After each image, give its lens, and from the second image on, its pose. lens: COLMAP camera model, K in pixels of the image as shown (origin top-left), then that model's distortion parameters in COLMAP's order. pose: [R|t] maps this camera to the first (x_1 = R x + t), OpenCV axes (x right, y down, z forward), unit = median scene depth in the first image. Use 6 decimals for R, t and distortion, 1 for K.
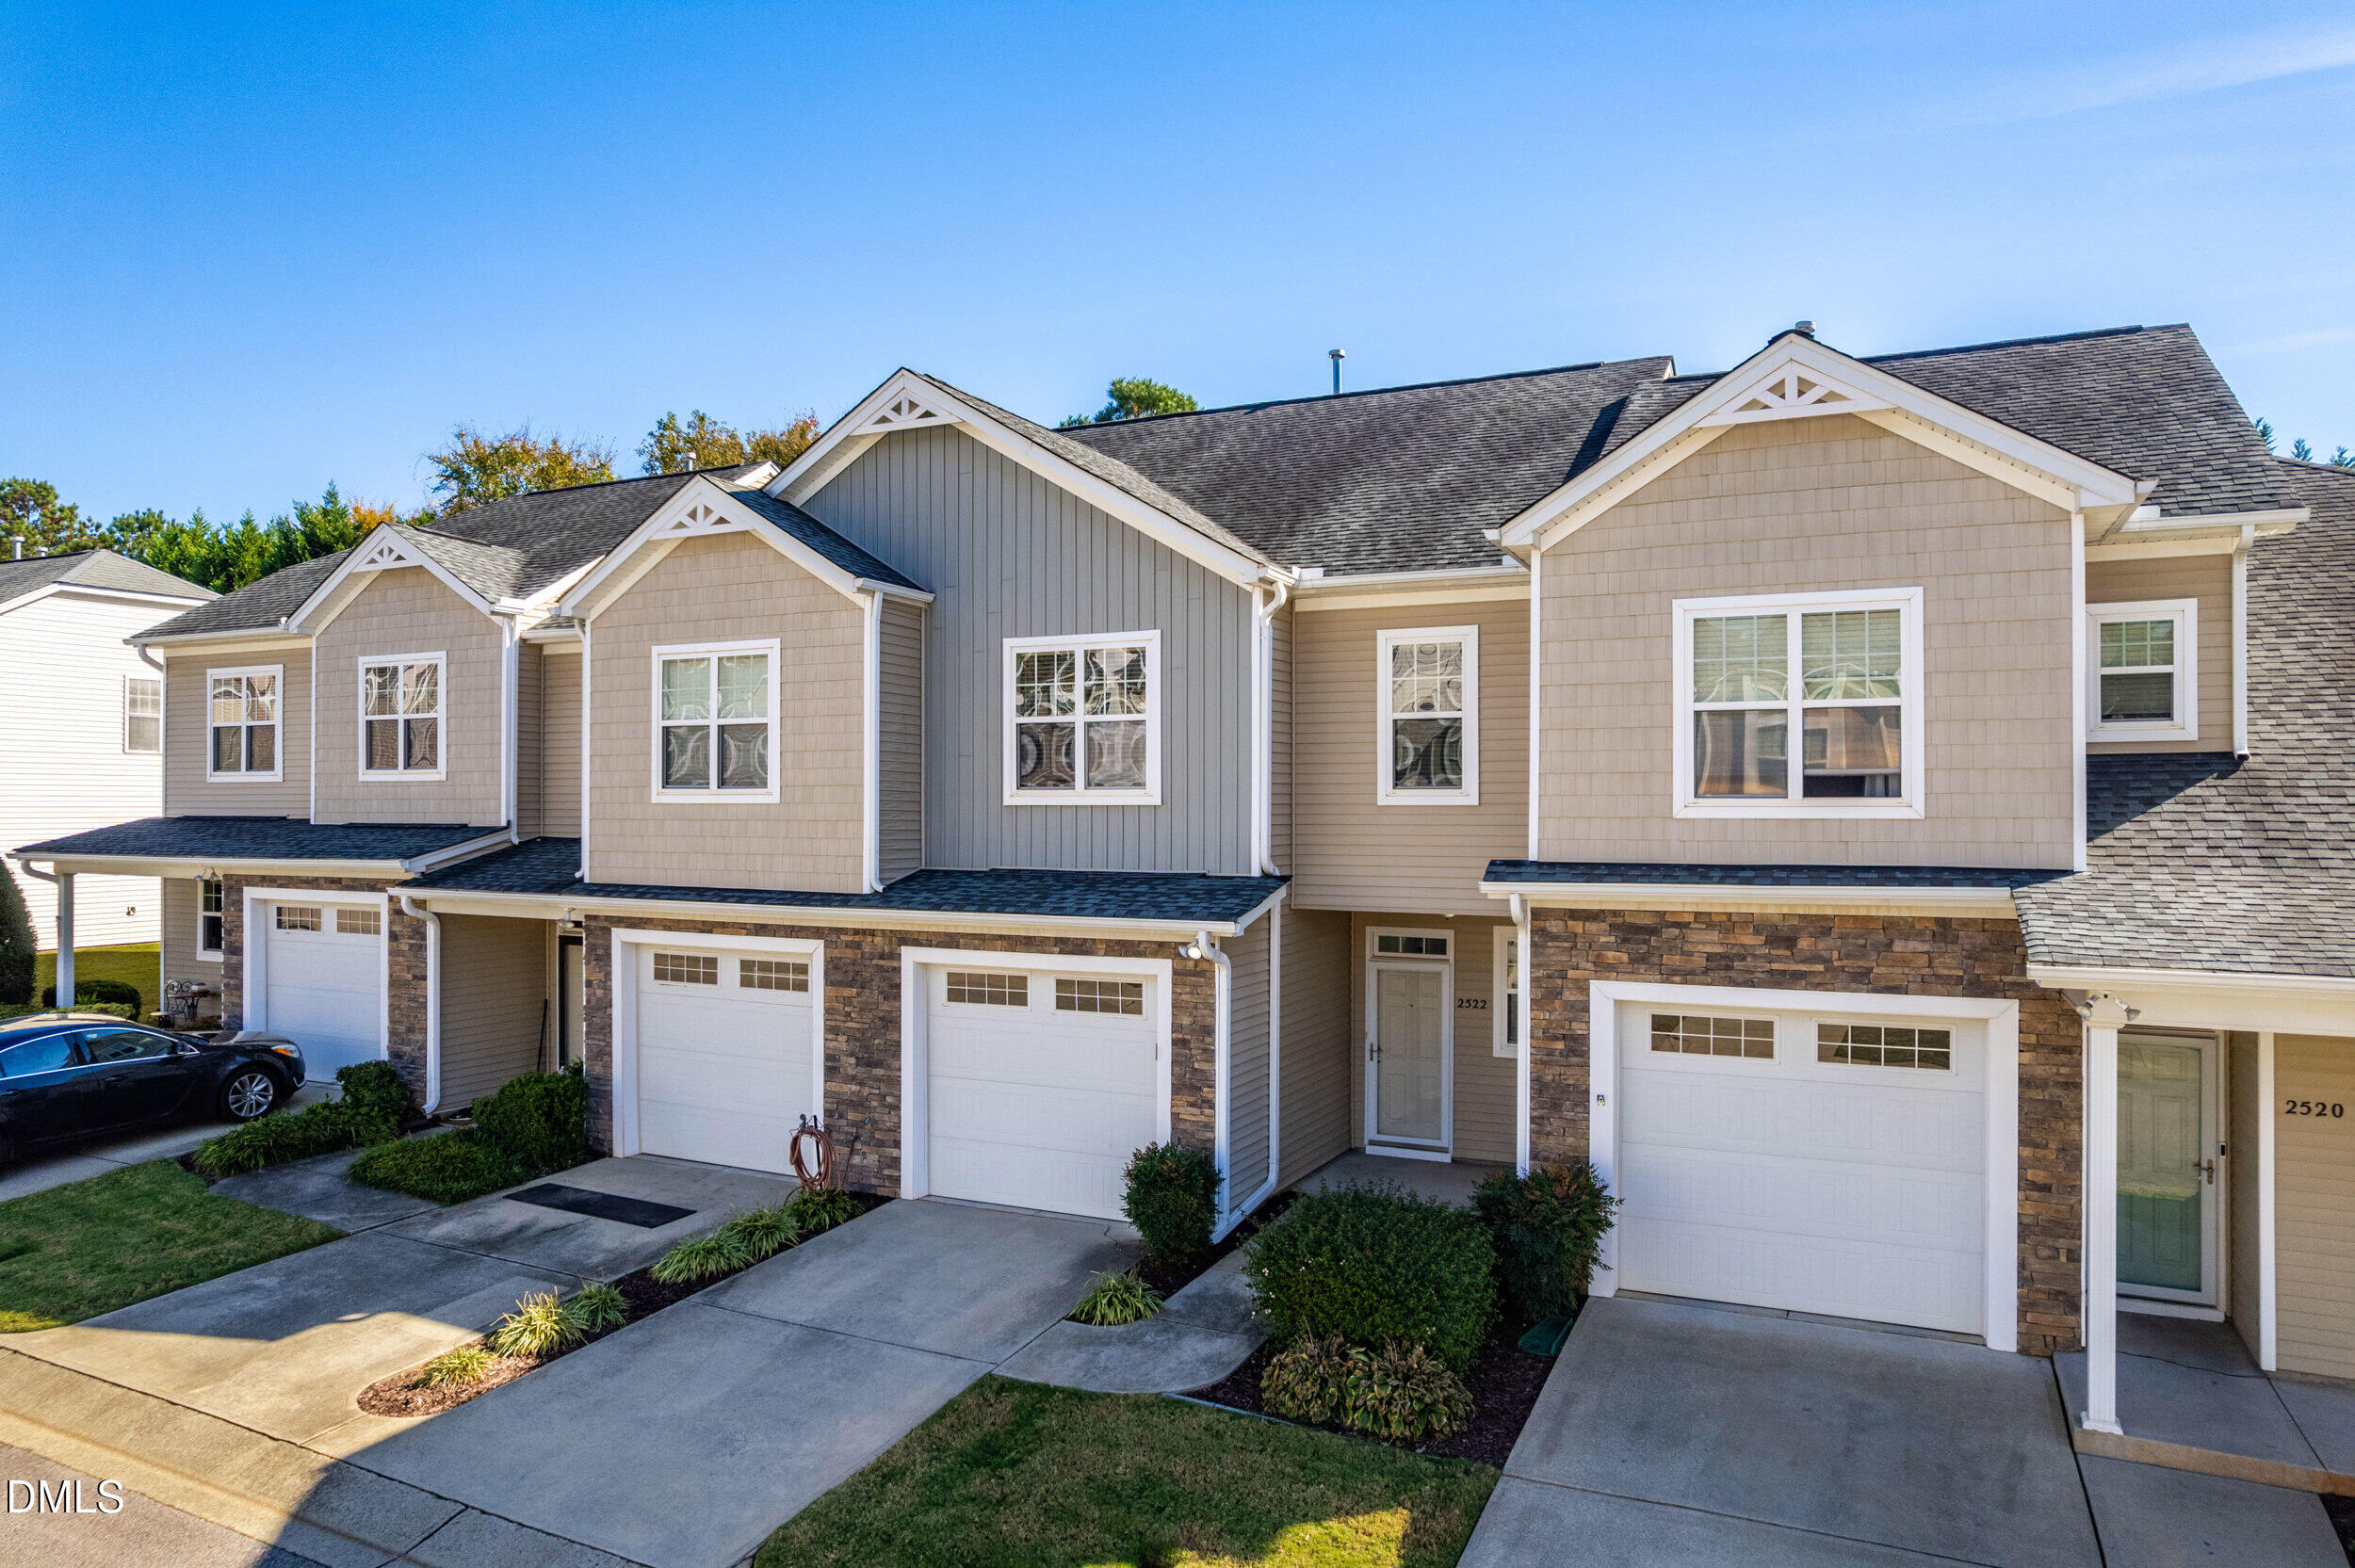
lens RADIAL K [[1501.0, 0, 1185.7], [0, 1501.0, 791.2], [0, 0, 1]] dist [-0.072235, 0.065062]
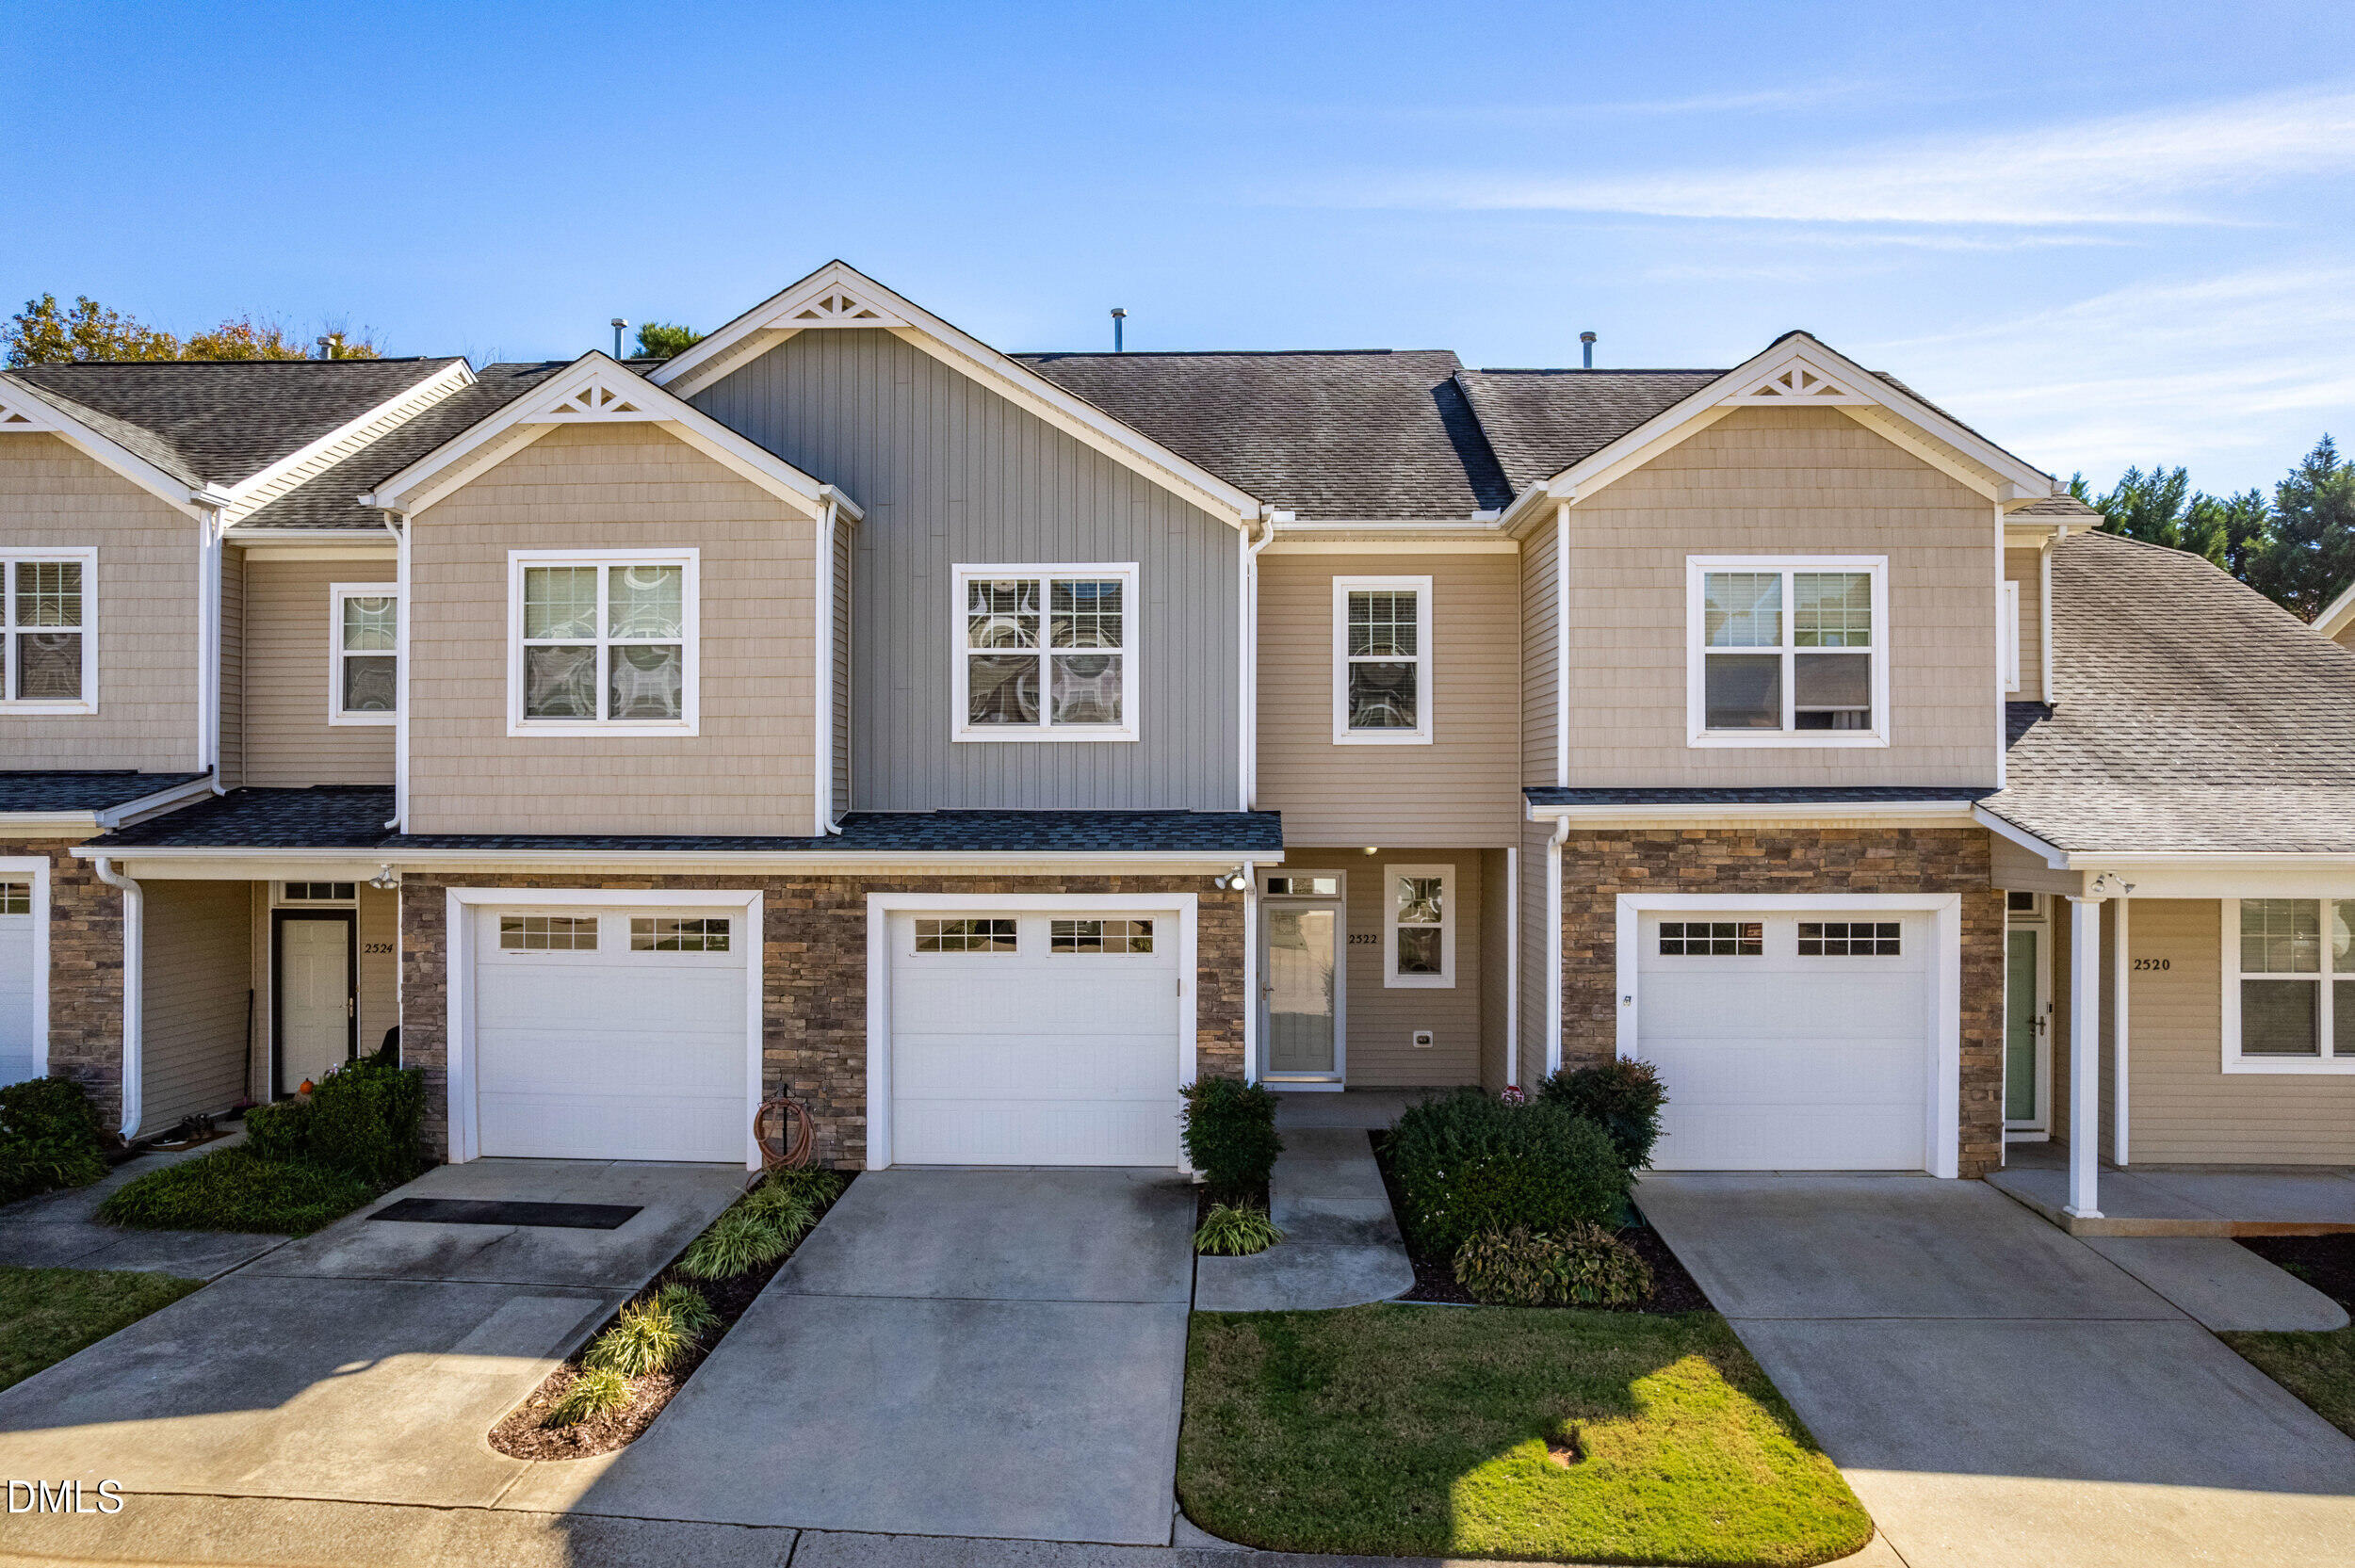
lens RADIAL K [[1501.0, 0, 1185.7], [0, 1501.0, 791.2], [0, 0, 1]] dist [-0.072235, 0.065062]
pose [[0.916086, 0.002141, 0.400977, -0.390125], [-0.002798, 0.999996, 0.001053, 0.041659], [-0.400973, -0.002086, 0.916088, 0.092117]]
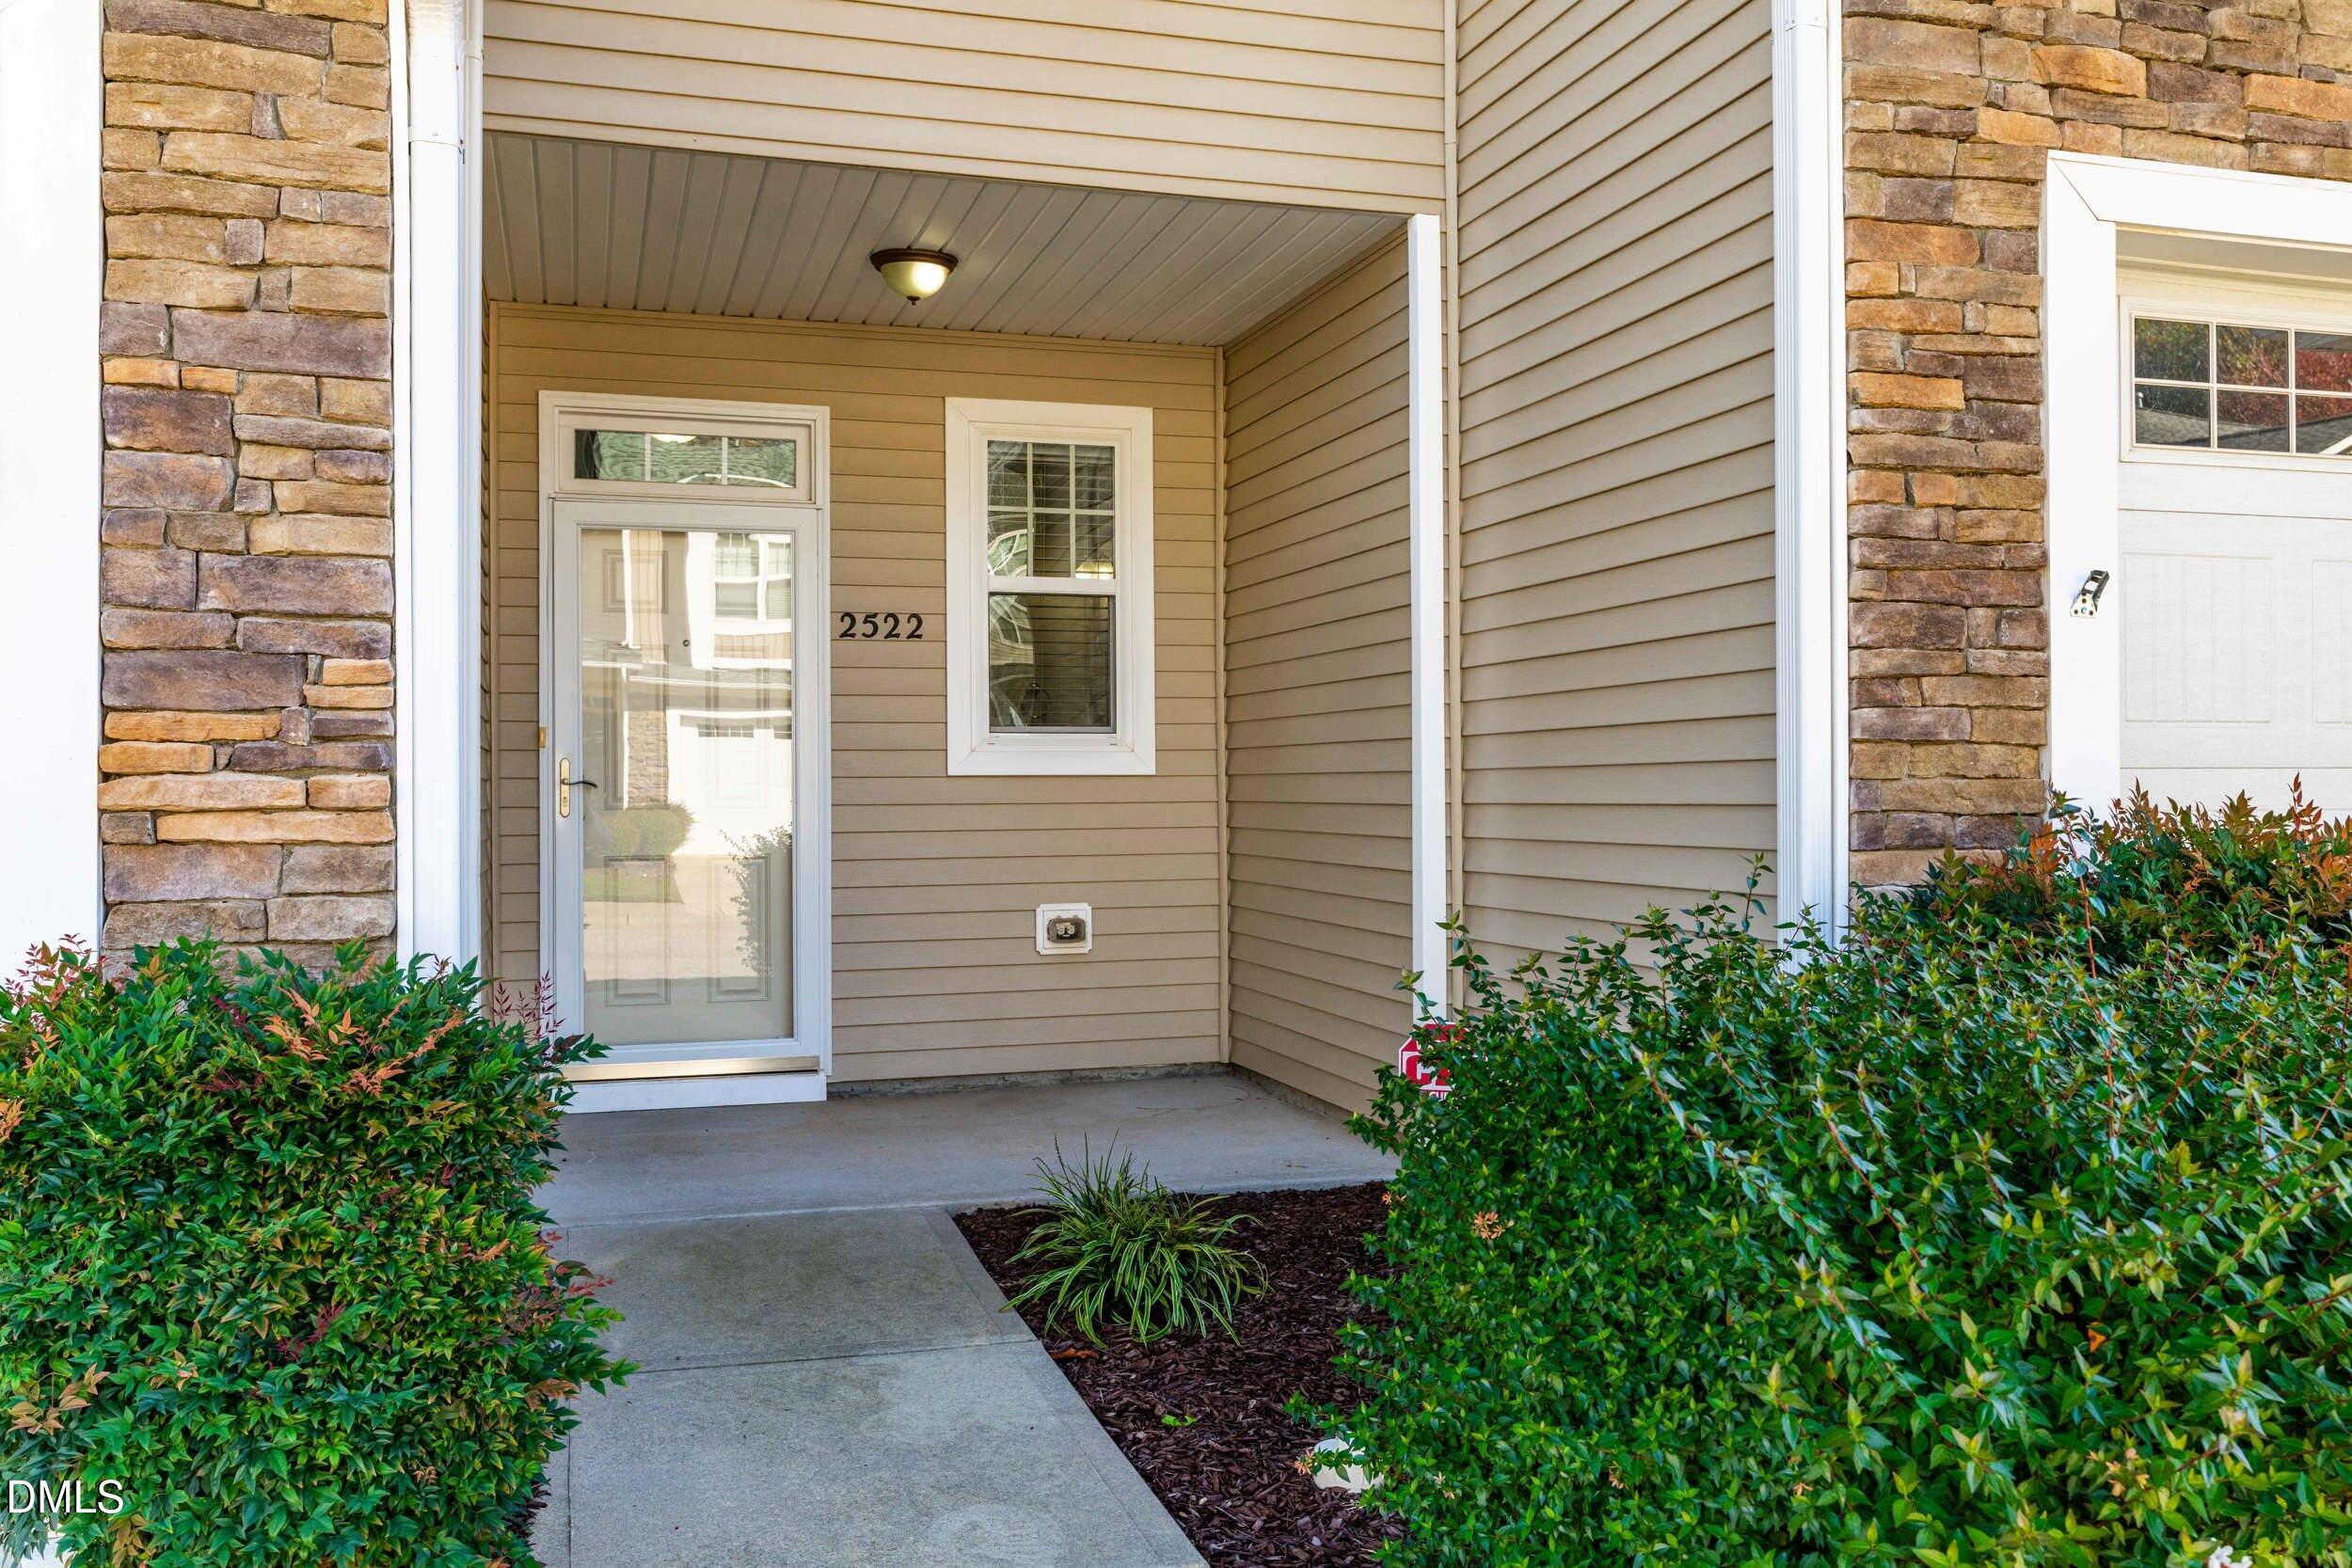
lens RADIAL K [[1922.8, 0, 1176.0], [0, 1922.8, 784.0], [0, 0, 1]] dist [0.002480, 0.001895]
pose [[0.732388, -0.003078, 0.680881, -0.066413], [0.001922, 0.999995, 0.002453, 0.199222], [-0.680885, -0.000488, 0.732390, 0.709531]]
